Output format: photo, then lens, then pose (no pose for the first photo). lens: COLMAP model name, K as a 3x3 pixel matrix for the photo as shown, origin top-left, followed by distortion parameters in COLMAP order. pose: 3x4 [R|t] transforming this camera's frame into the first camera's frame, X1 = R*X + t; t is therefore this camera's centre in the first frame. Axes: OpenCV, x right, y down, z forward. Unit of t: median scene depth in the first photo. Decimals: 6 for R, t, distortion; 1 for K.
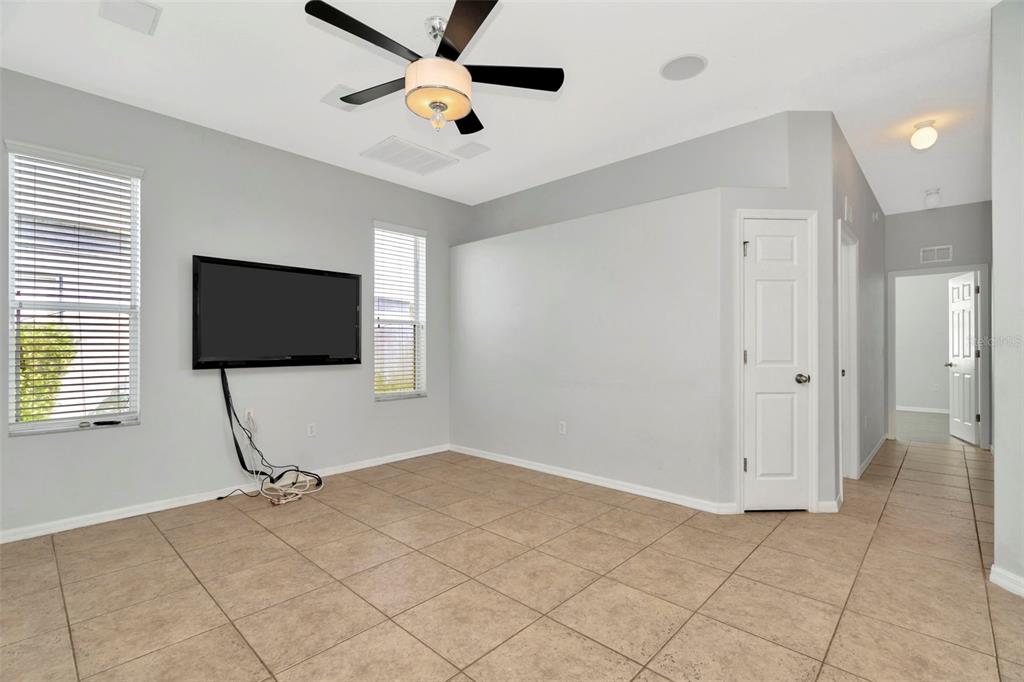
lens RADIAL K [[463.4, 0, 512.5], [0, 463.4, 342.0], [0, 0, 1]] dist [0.005221, 0.000003]
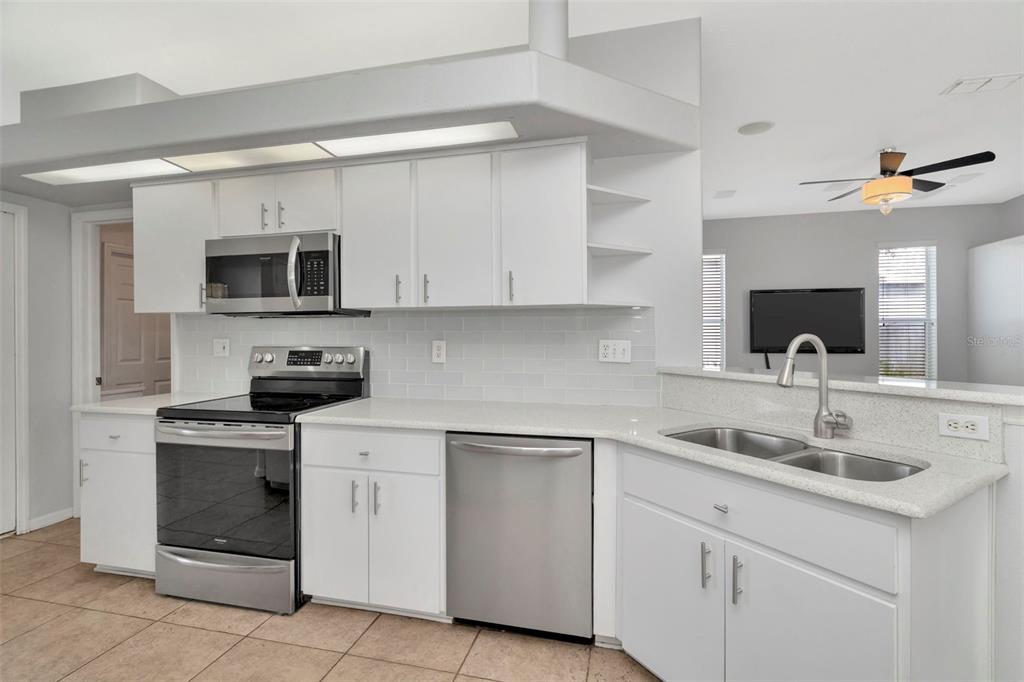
lens RADIAL K [[463.4, 0, 512.2], [0, 463.4, 338.1], [0, 0, 1]] dist [0.005221, 0.000003]
pose [[0.486401, -0.001827, -0.873734, 0.352987], [0.001767, 0.999998, -0.001108, 0.002322], [0.873734, -0.001005, 0.486403, -0.551118]]
